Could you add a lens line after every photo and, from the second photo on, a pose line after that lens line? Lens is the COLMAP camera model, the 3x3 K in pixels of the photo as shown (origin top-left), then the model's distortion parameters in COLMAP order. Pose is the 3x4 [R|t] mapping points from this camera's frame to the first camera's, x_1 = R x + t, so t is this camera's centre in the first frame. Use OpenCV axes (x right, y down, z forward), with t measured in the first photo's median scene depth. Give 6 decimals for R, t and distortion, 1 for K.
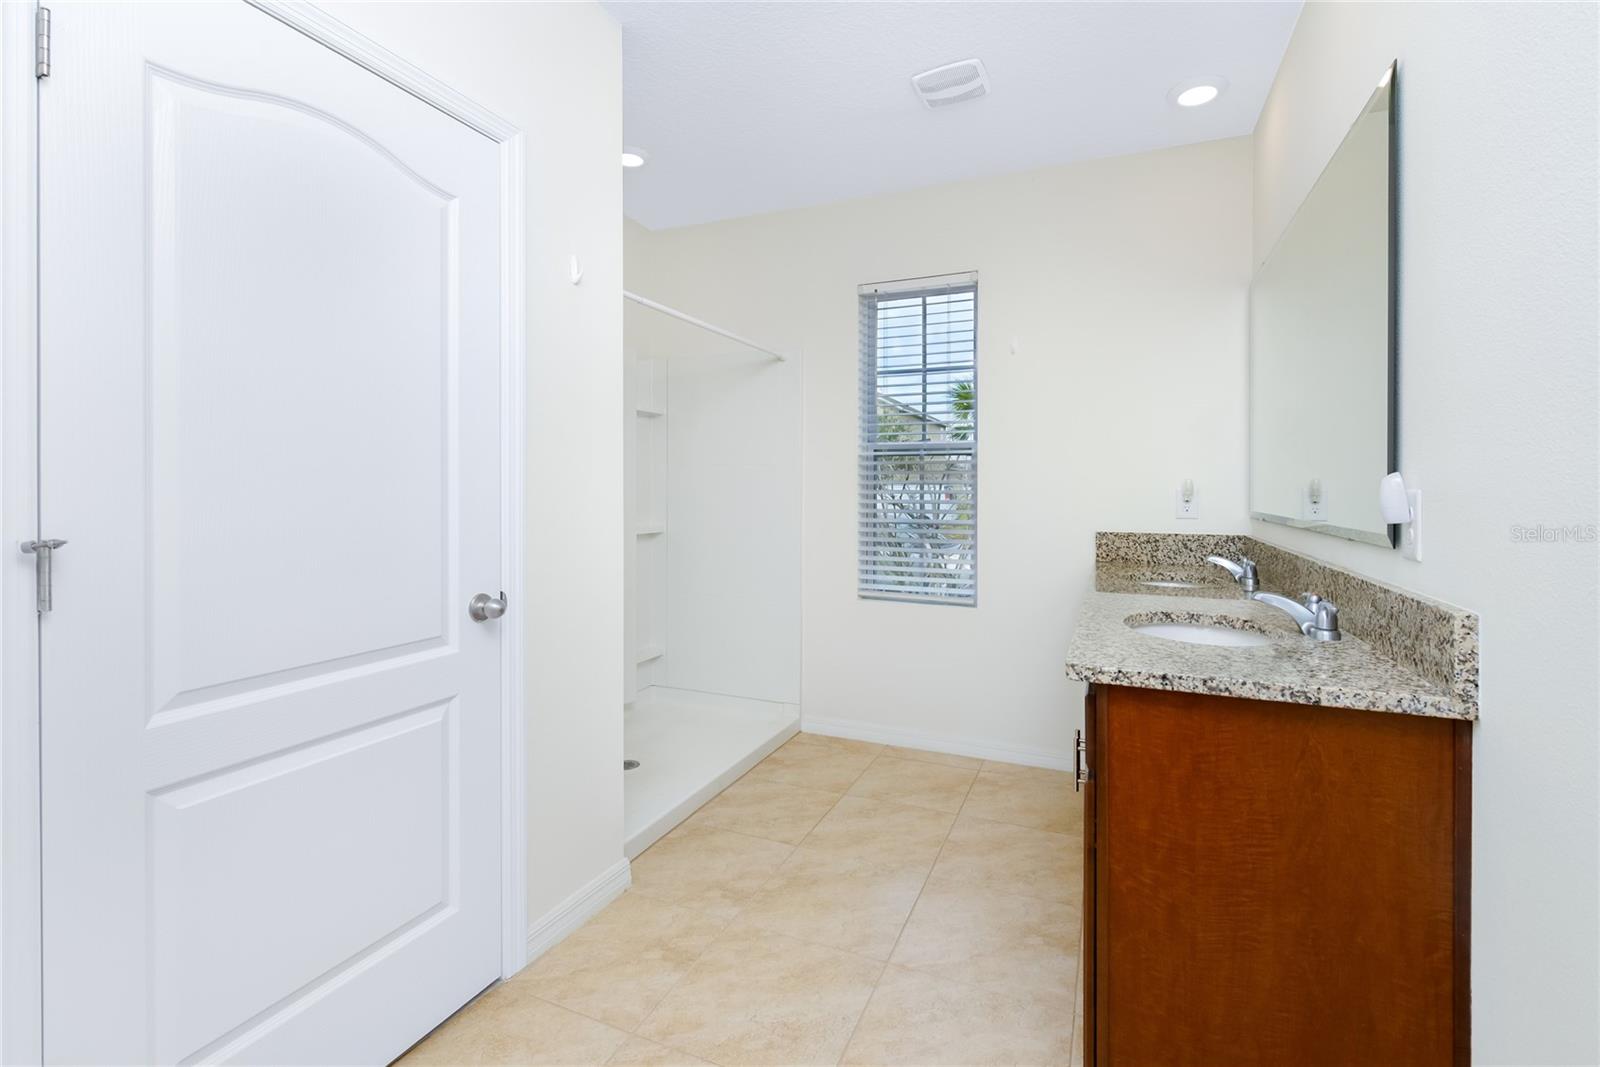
lens RADIAL K [[733.2, 0, 794.3], [0, 733.2, 507.9], [0, 0, 1]] dist [0.016459, -0.006180]
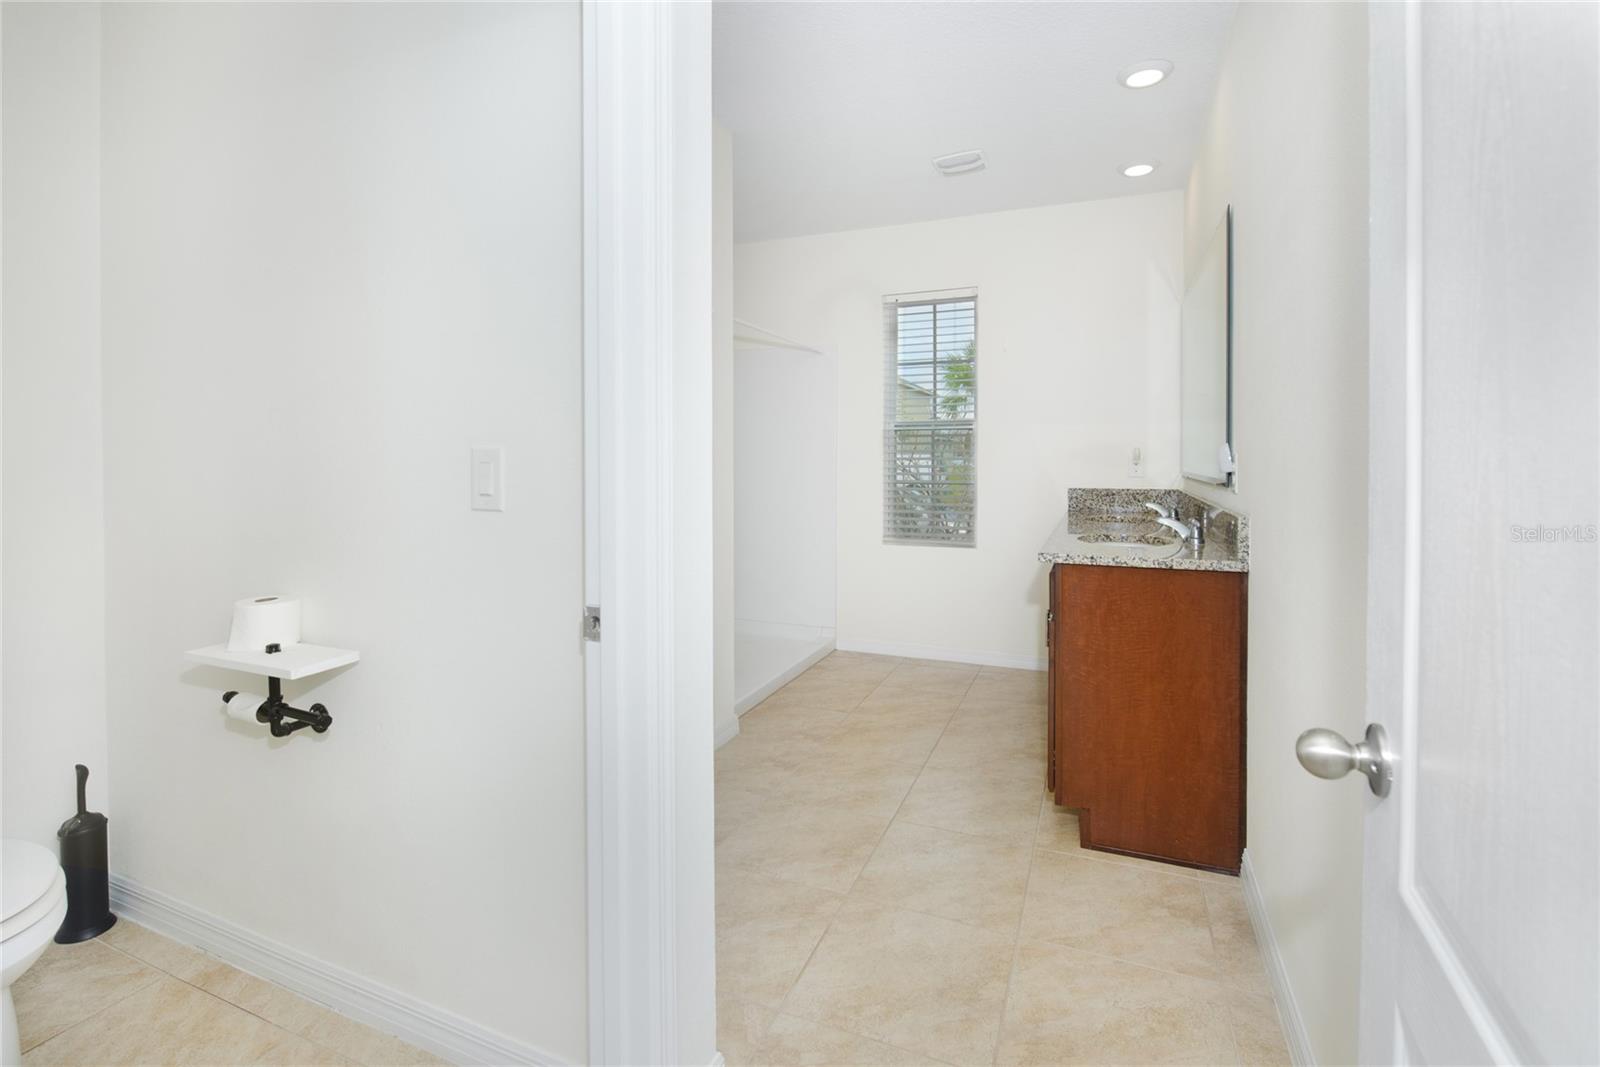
lens RADIAL K [[751.0, 0, 773.8], [0, 751.0, 490.2], [0, 0, 1]] dist [0.000464, -0.000058]
pose [[0.999978, -0.004746, -0.004593, -0.127877], [0.004814, 0.999876, 0.014989, 0.016043], [0.004521, -0.015011, 0.999877, -0.401047]]
